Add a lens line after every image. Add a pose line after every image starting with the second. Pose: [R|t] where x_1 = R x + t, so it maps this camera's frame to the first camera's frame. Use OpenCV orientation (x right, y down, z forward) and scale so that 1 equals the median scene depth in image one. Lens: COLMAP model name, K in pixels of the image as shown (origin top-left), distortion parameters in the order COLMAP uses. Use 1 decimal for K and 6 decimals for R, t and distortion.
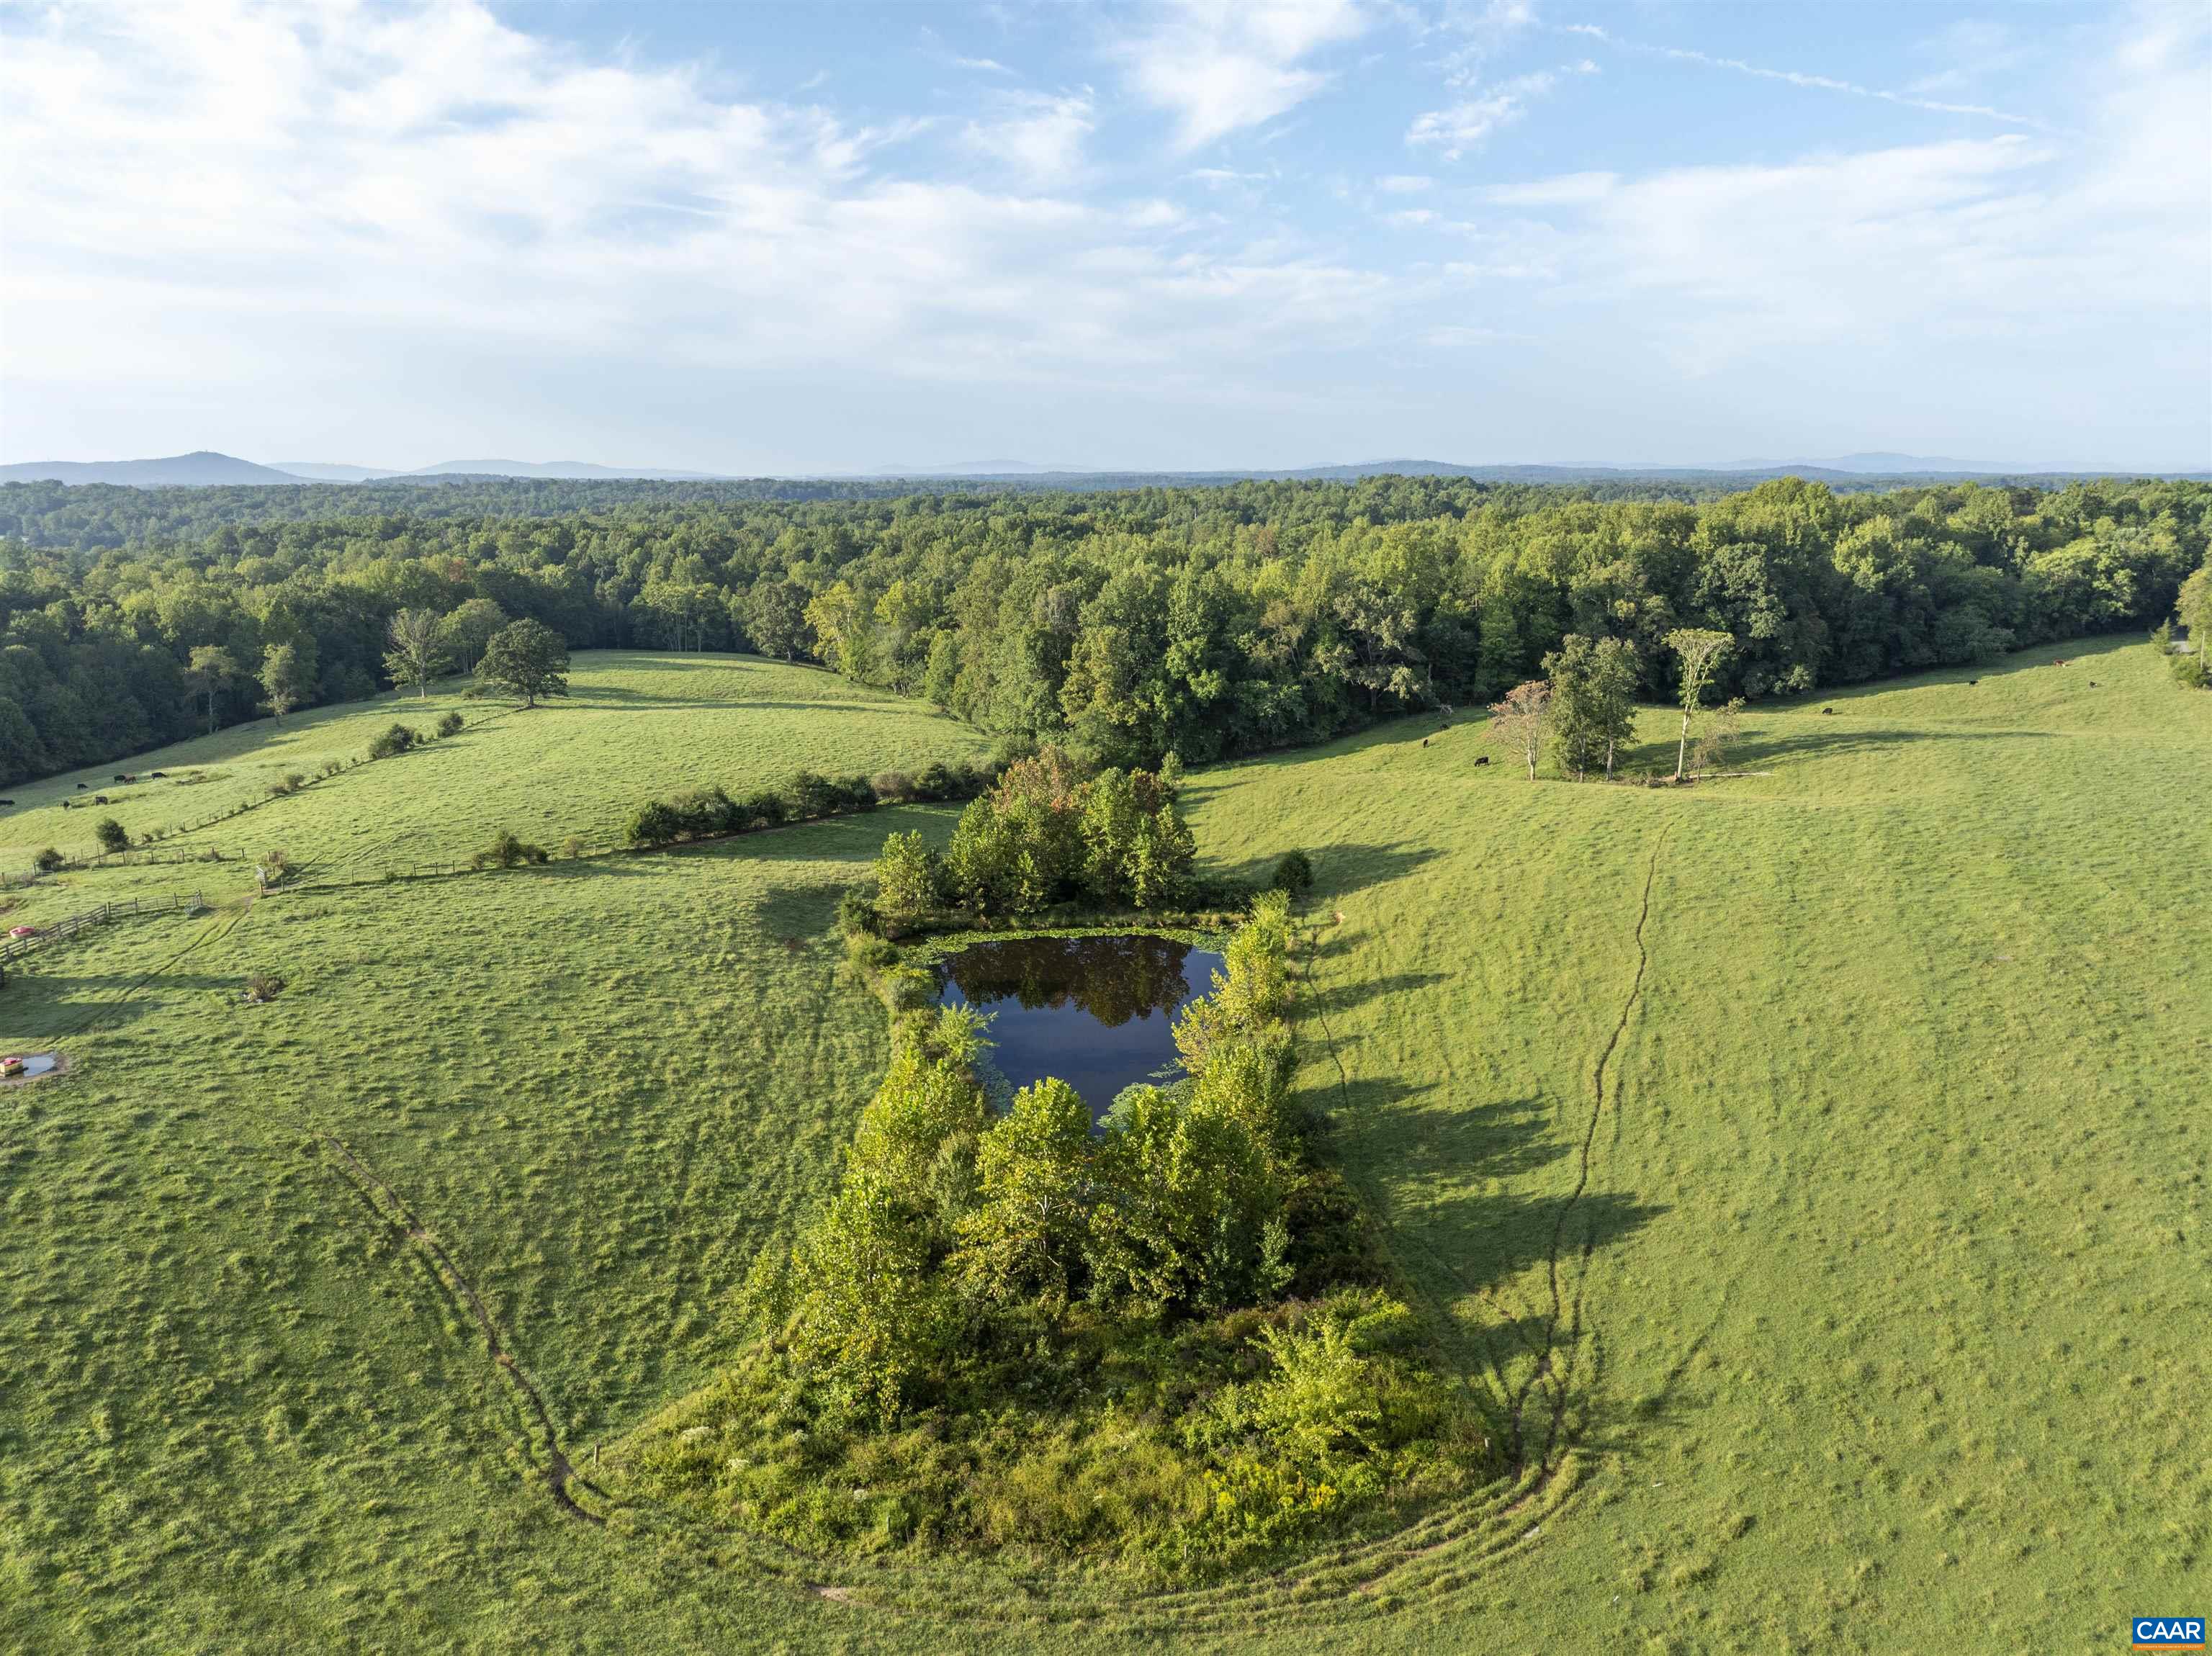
lens RADIAL K [[1542.6, 0, 1120.7], [0, 1542.6, 838.1], [0, 0, 1]] dist [-0.061848, 0.025908]
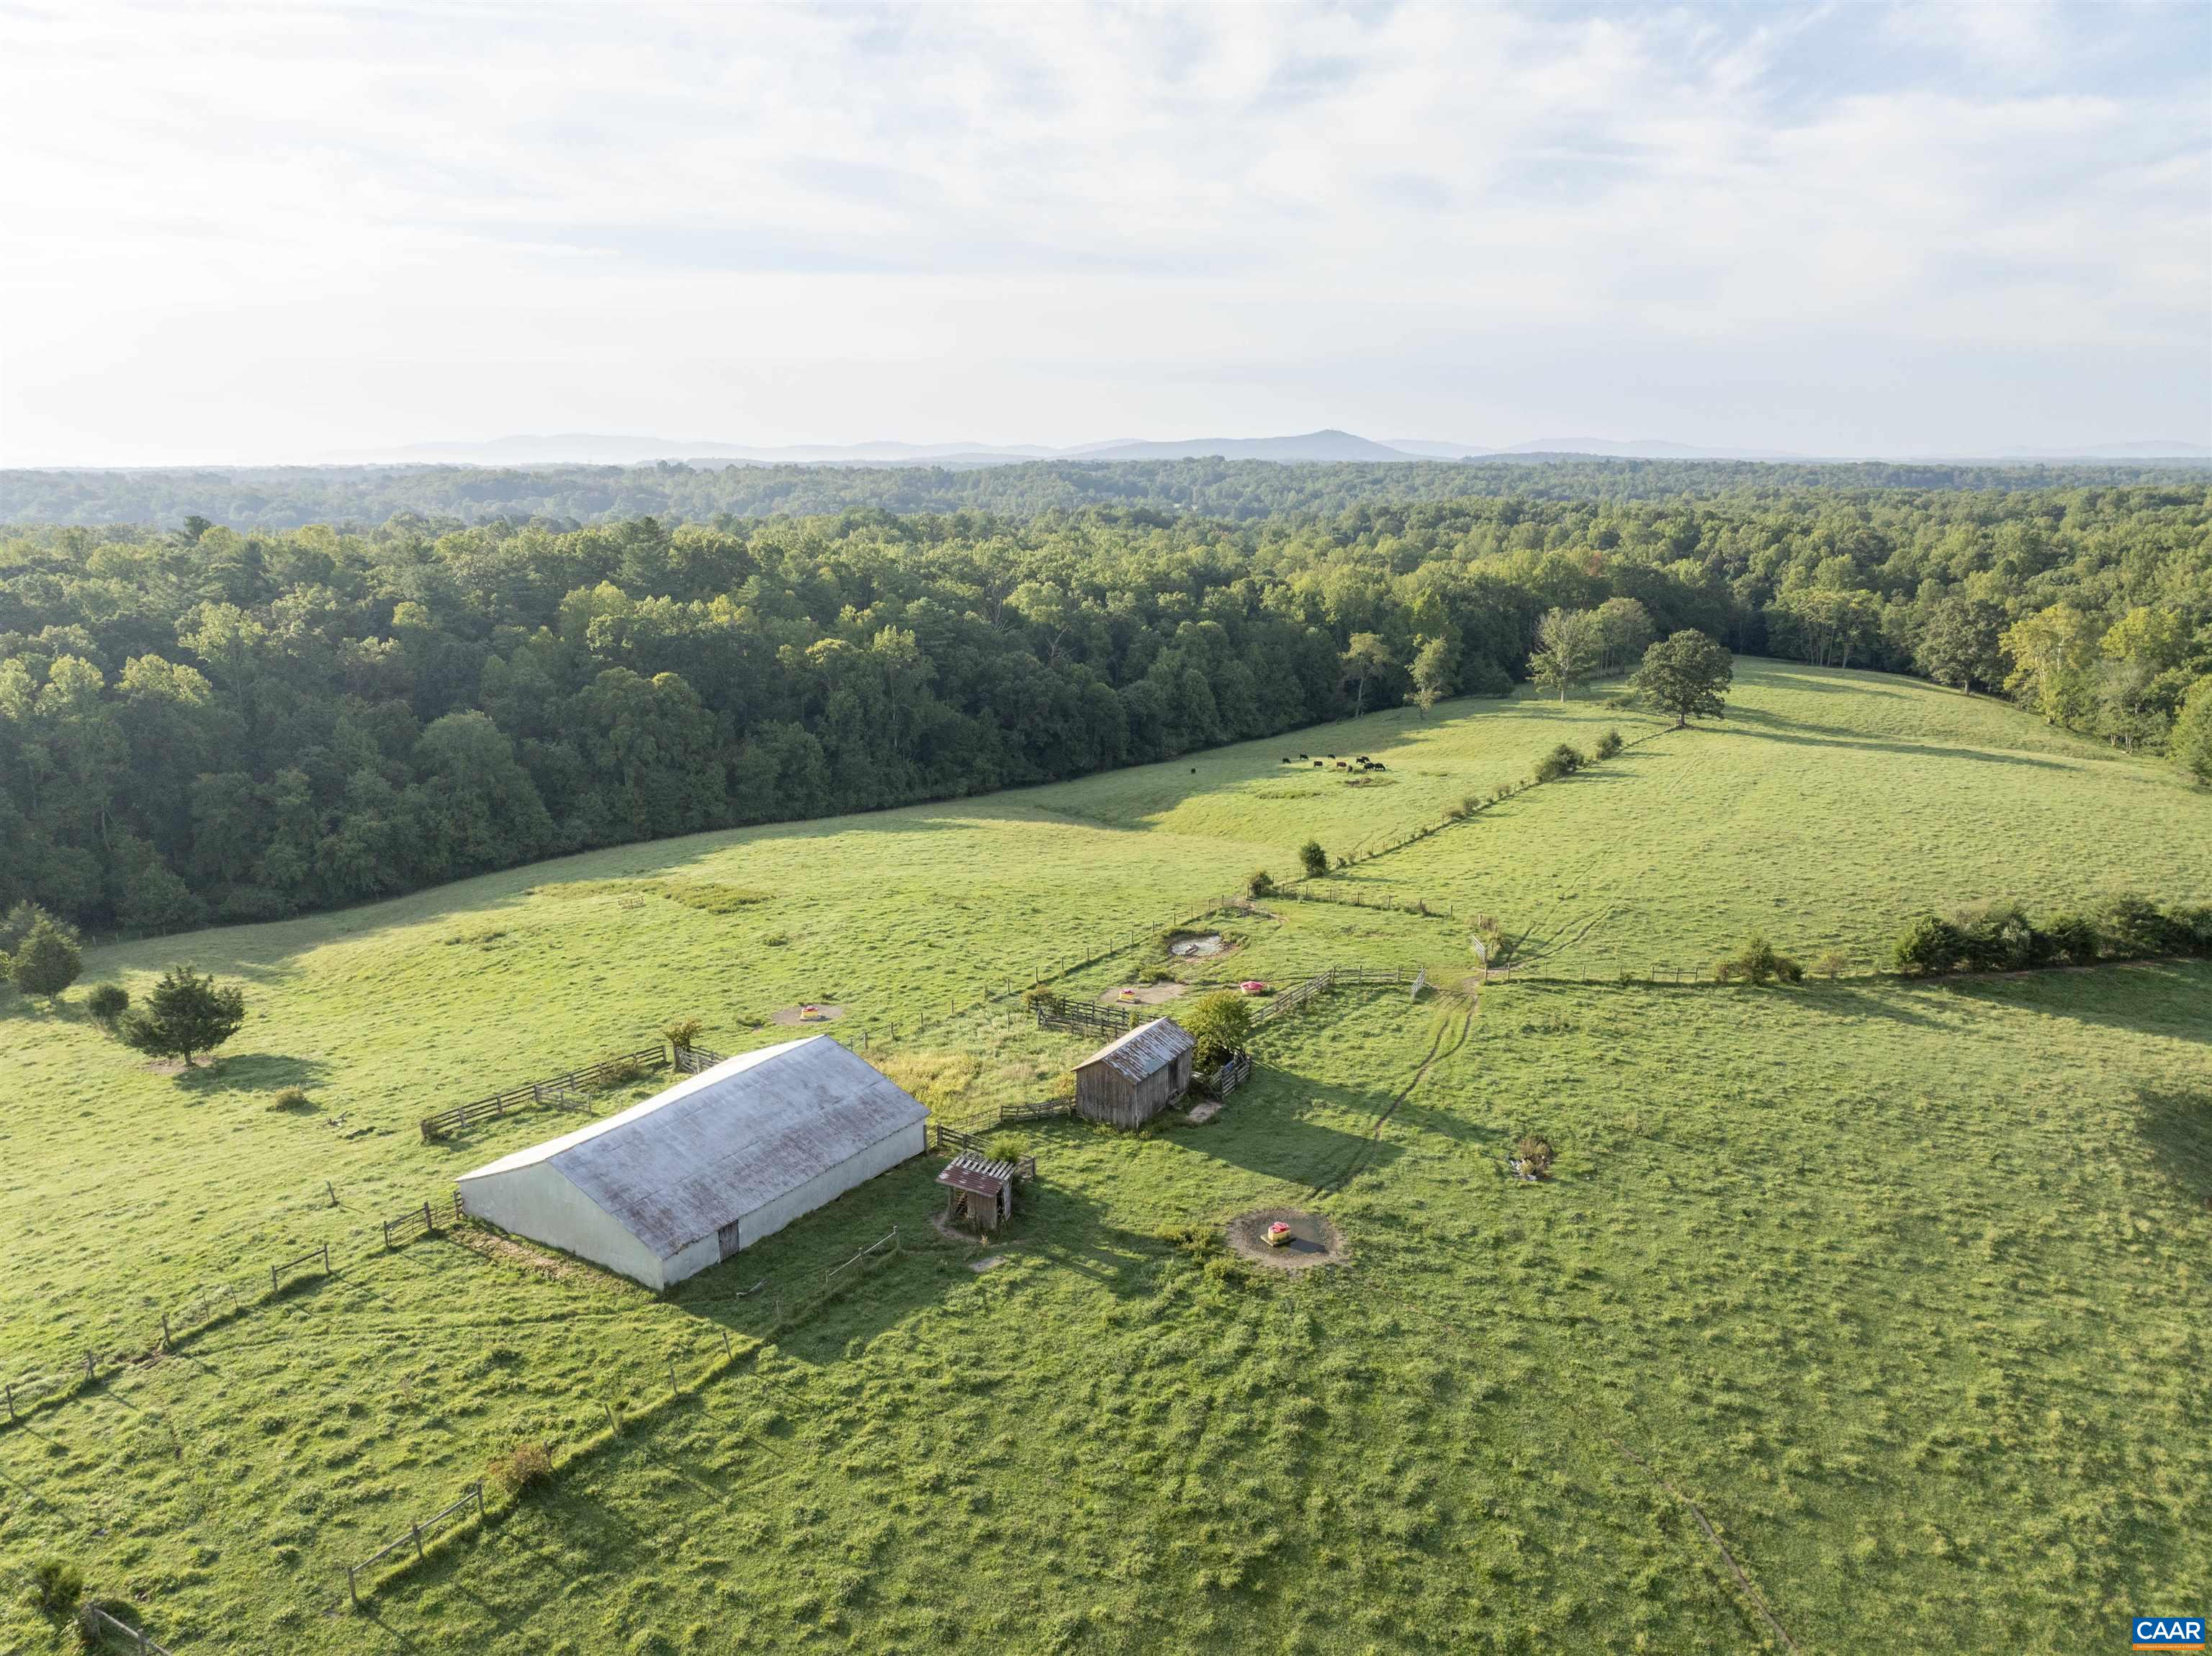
lens RADIAL K [[1542.6, 0, 1120.7], [0, 1542.6, 838.1], [0, 0, 1]] dist [-0.061848, 0.025908]
pose [[0.790263, 0.142531, -0.595961, -0.096959], [-0.134441, 0.989205, 0.058306, -0.028346], [0.597838, 0.034045, 0.800894, 0.077136]]
